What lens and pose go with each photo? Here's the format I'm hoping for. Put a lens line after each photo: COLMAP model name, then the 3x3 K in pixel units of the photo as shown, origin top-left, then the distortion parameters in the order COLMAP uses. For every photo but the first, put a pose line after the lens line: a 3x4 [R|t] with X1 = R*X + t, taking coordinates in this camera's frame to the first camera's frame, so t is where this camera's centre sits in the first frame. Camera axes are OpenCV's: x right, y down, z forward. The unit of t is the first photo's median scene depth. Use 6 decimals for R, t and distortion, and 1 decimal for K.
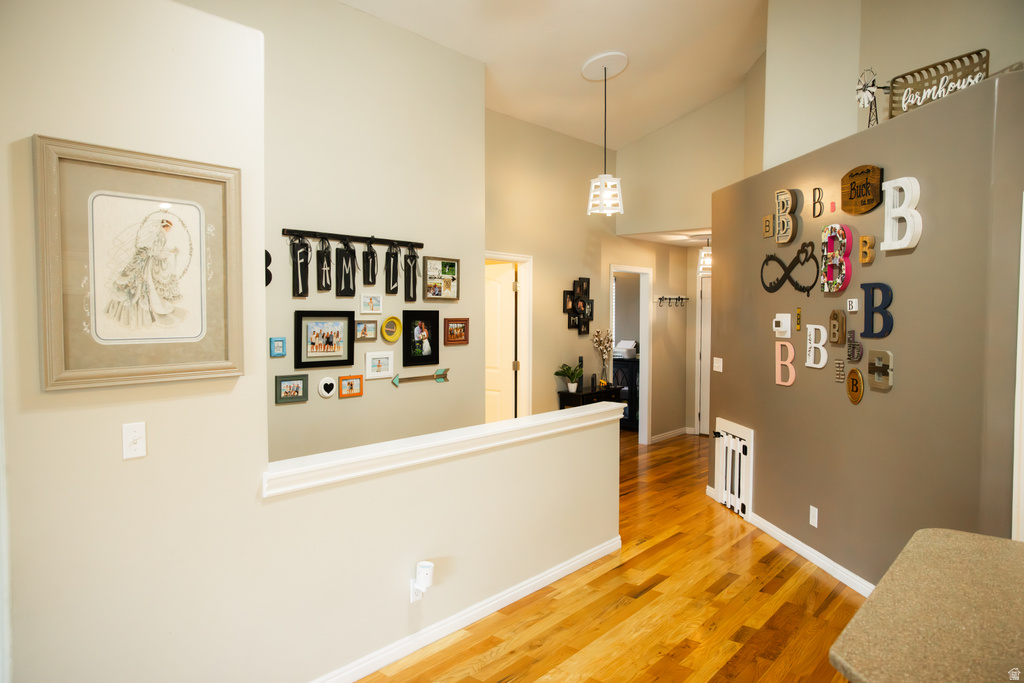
lens RADIAL K [[684.3, 0, 511.3], [0, 684.3, 342.7], [0, 0, 1]] dist [-0.069398, 0.063387]
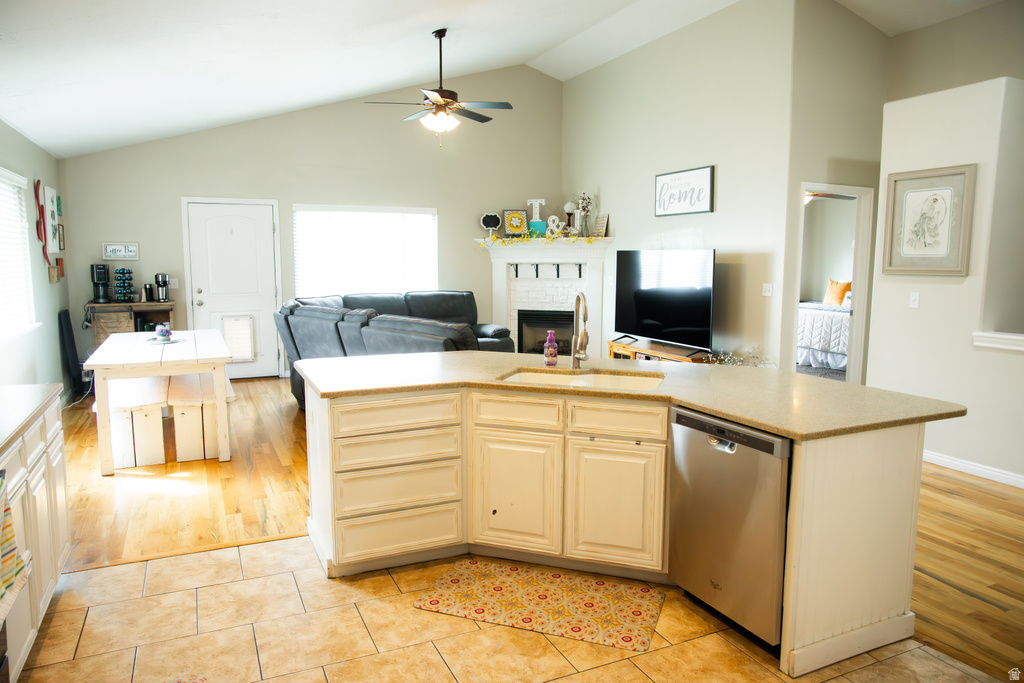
lens RADIAL K [[684.3, 0, 511.9], [0, 684.3, 342.7], [0, 0, 1]] dist [-0.069398, 0.063387]
pose [[-0.420998, 0.111693, -0.900159, 1.996994], [-0.039557, 0.989185, 0.141240, 0.020646], [0.906199, 0.095069, -0.412027, 0.709354]]
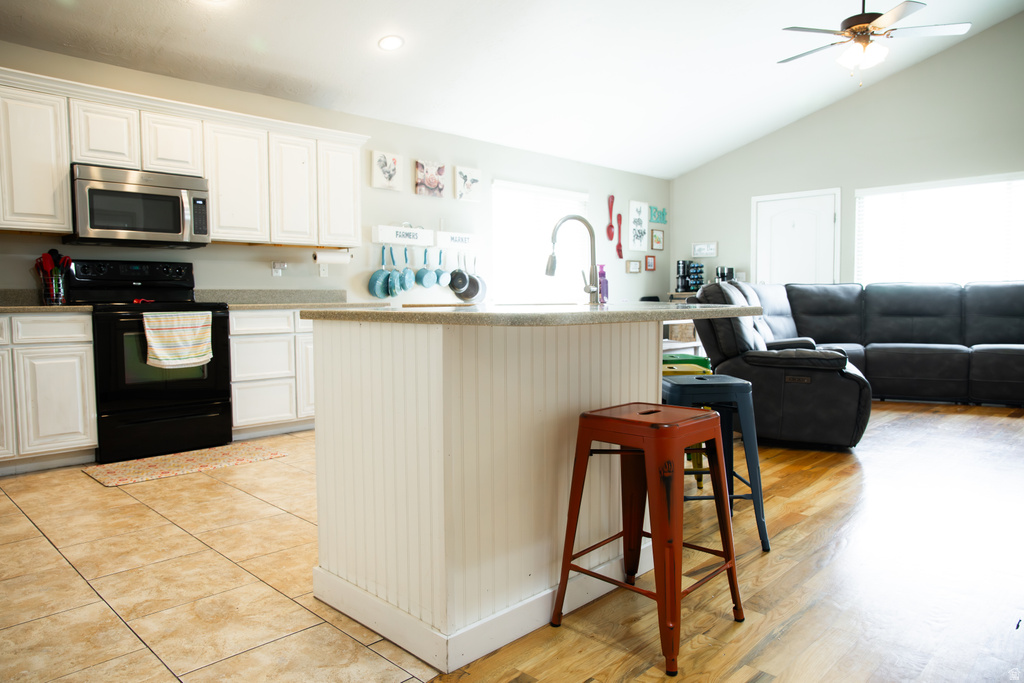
lens RADIAL K [[684.3, 0, 512.4], [0, 684.3, 342.1], [0, 0, 1]] dist [-0.069398, 0.063387]
pose [[-0.997328, 0.003856, 0.072955, 0.564346], [0.011538, 0.994386, 0.105179, 0.229187], [-0.072140, 0.105740, -0.991774, 1.605339]]
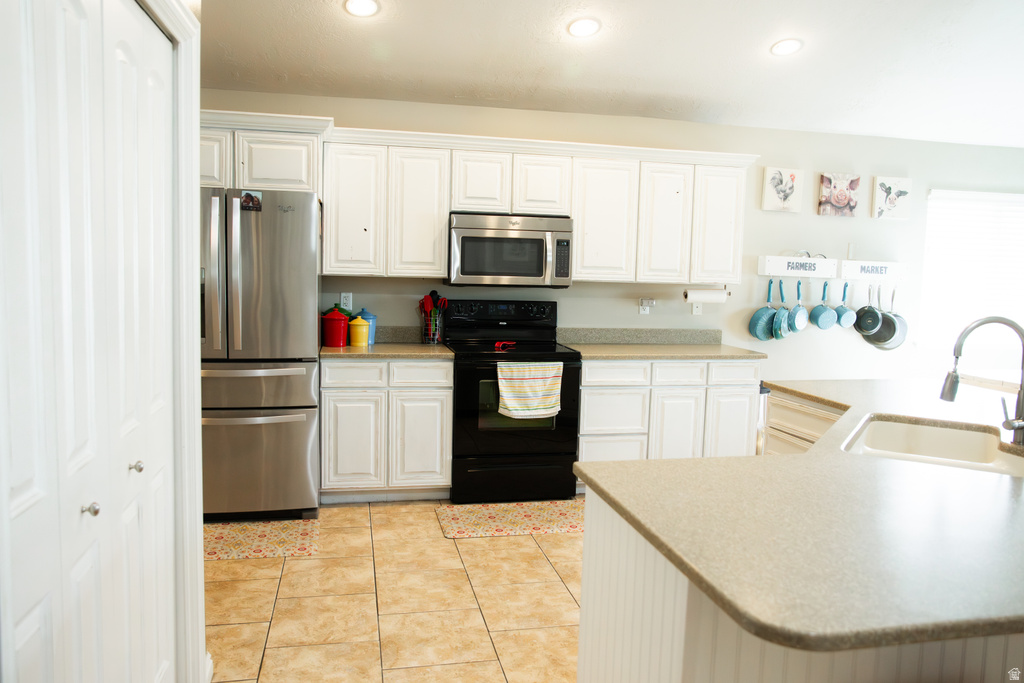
lens RADIAL K [[737.1, 0, 513.9], [0, 737.1, 342.1], [0, 0, 1]] dist [-0.056039, 0.041113]
pose [[-0.796407, -0.080108, 0.599432, 0.467348], [-0.002050, 0.991540, 0.129785, 0.026683], [-0.604758, 0.102133, -0.789833, 1.418930]]
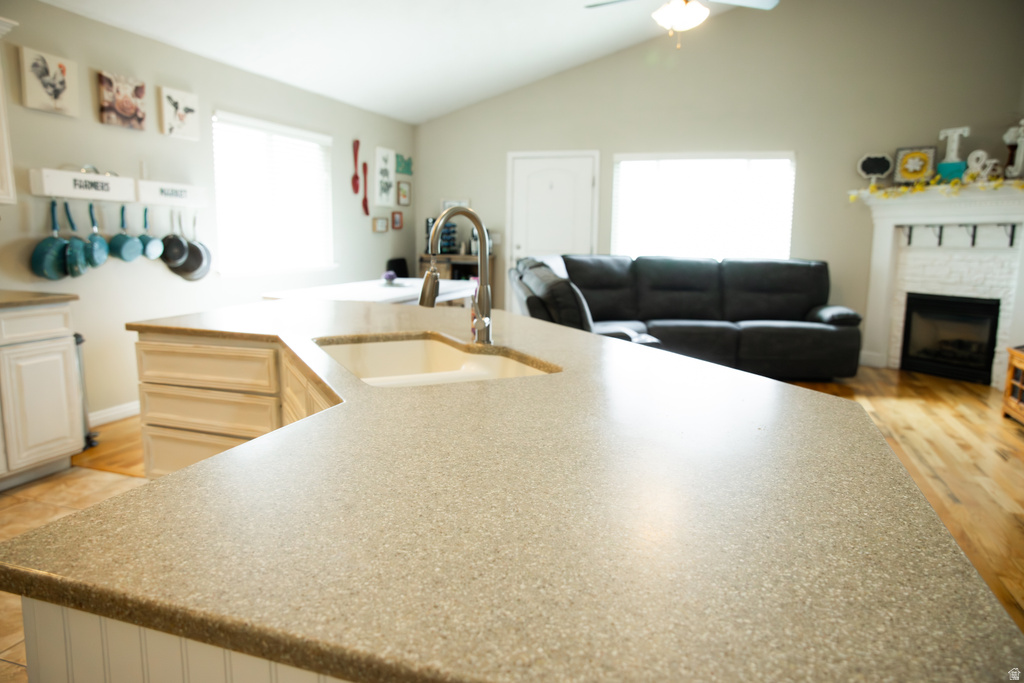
lens RADIAL K [[684.3, 0, 511.8], [0, 684.3, 343.1], [0, 0, 1]] dist [-0.069398, 0.063387]
pose [[-0.930499, 0.042791, -0.363787, 0.799153], [-0.030729, 0.980533, 0.193935, 0.119927], [0.365004, 0.191635, -0.911070, 1.049913]]
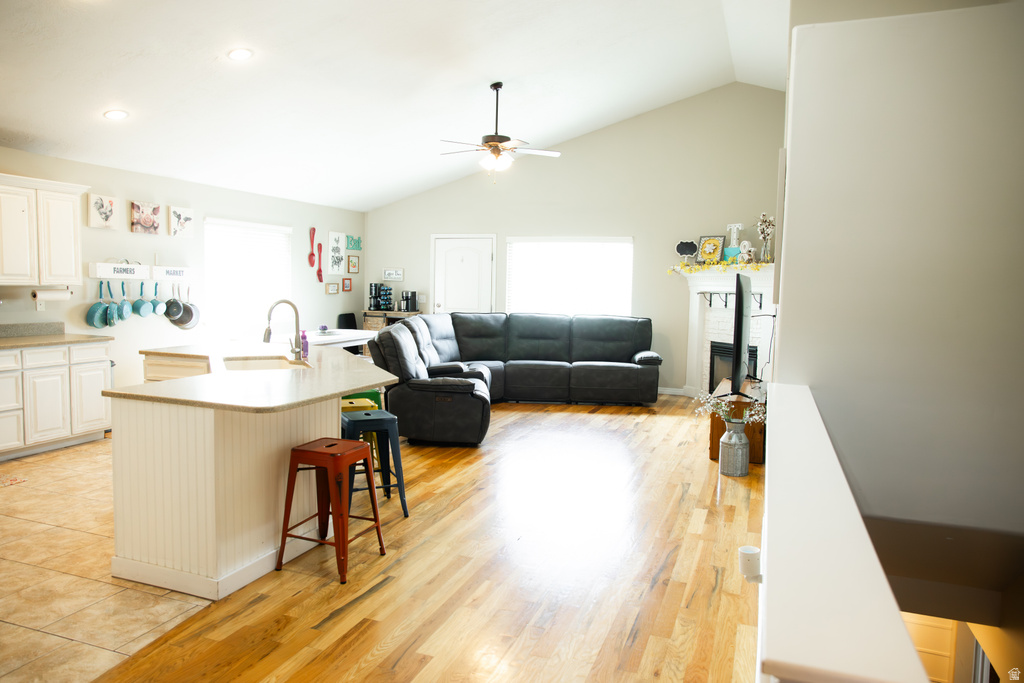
lens RADIAL K [[684.3, 0, 509.8], [0, 684.3, 343.9], [0, 0, 1]] dist [-0.069398, 0.063387]
pose [[-0.939285, 0.008674, -0.343027, 0.601394], [-0.036236, 0.991583, 0.124295, -0.020069], [0.341218, 0.129178, -0.931066, 2.282145]]
